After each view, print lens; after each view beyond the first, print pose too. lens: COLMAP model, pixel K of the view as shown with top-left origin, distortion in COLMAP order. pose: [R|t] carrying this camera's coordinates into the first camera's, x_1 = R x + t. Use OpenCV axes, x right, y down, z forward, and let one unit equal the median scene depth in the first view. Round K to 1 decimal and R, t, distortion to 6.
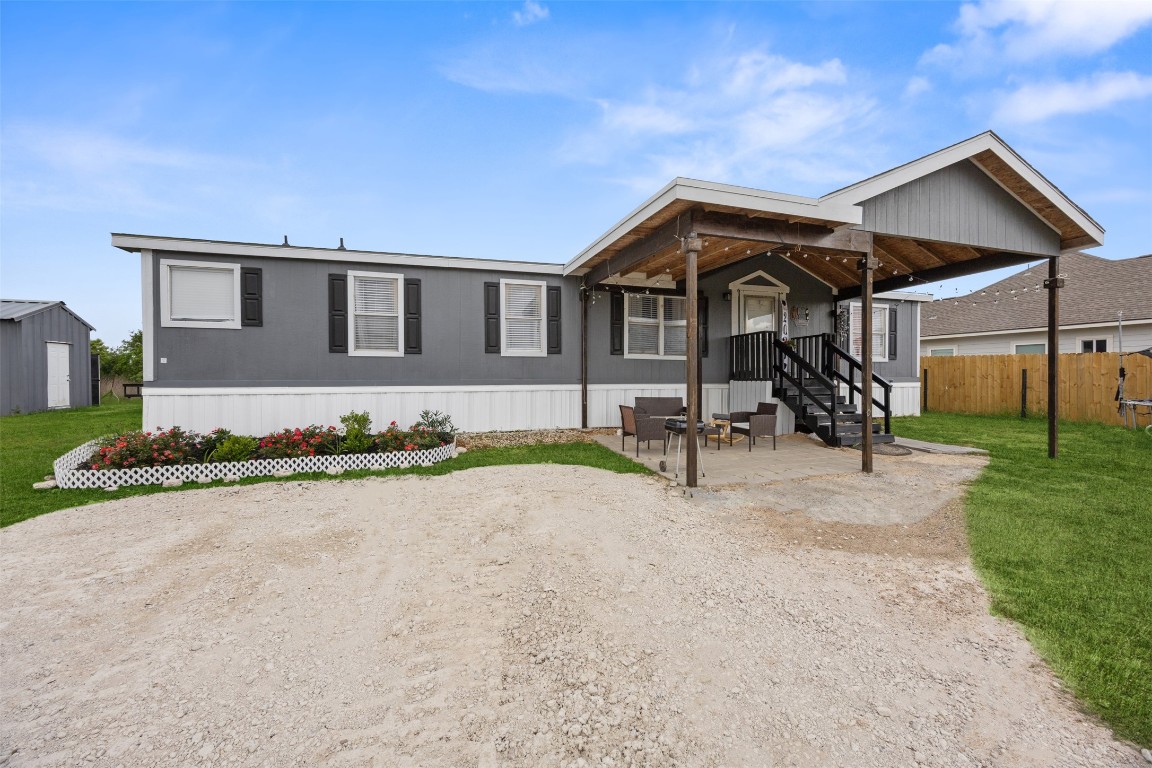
lens RADIAL K [[435.6, 0, 579.1], [0, 435.6, 381.2], [0, 0, 1]] dist [-0.001363, -0.000140]
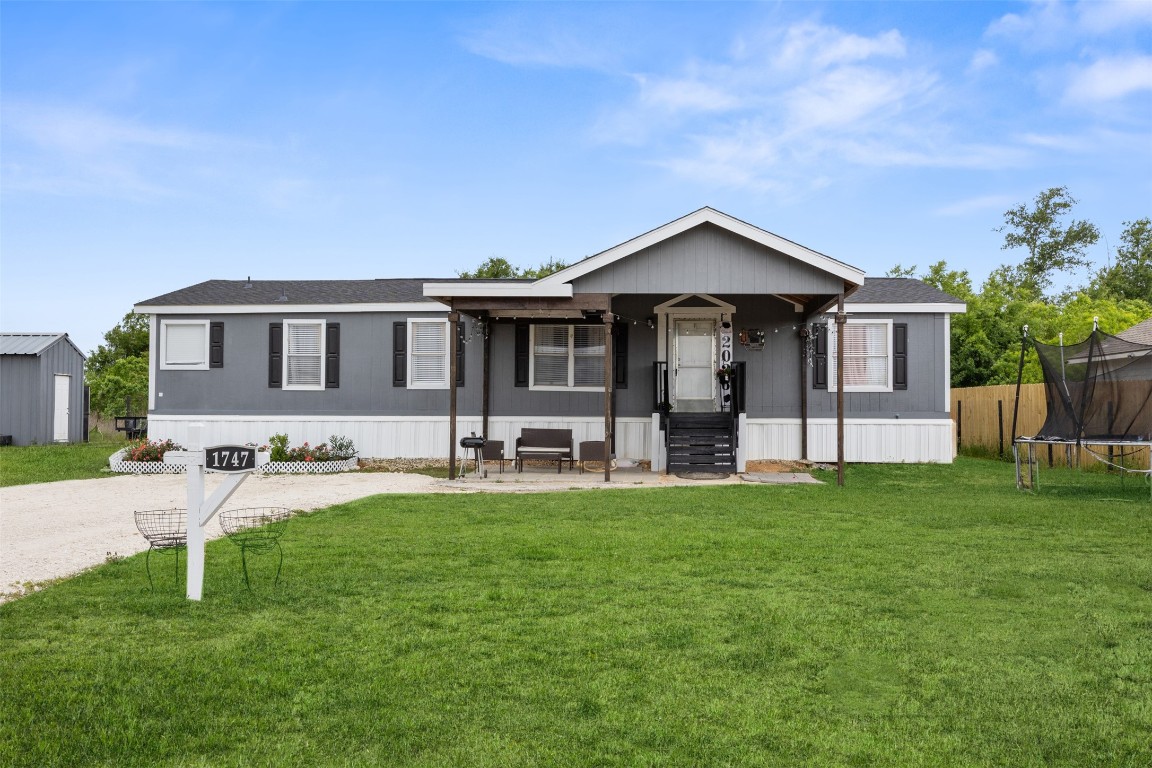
lens RADIAL K [[1078.5, 0, 576.0], [0, 1078.5, 384.0], [0, 0, 1]] dist [-0.003649, 0.006734]
pose [[0.938047, -0.006165, -0.346452, 1.111074], [-0.010138, 0.998925, -0.045225, 0.045611], [0.346359, 0.045936, 0.936977, -1.329154]]
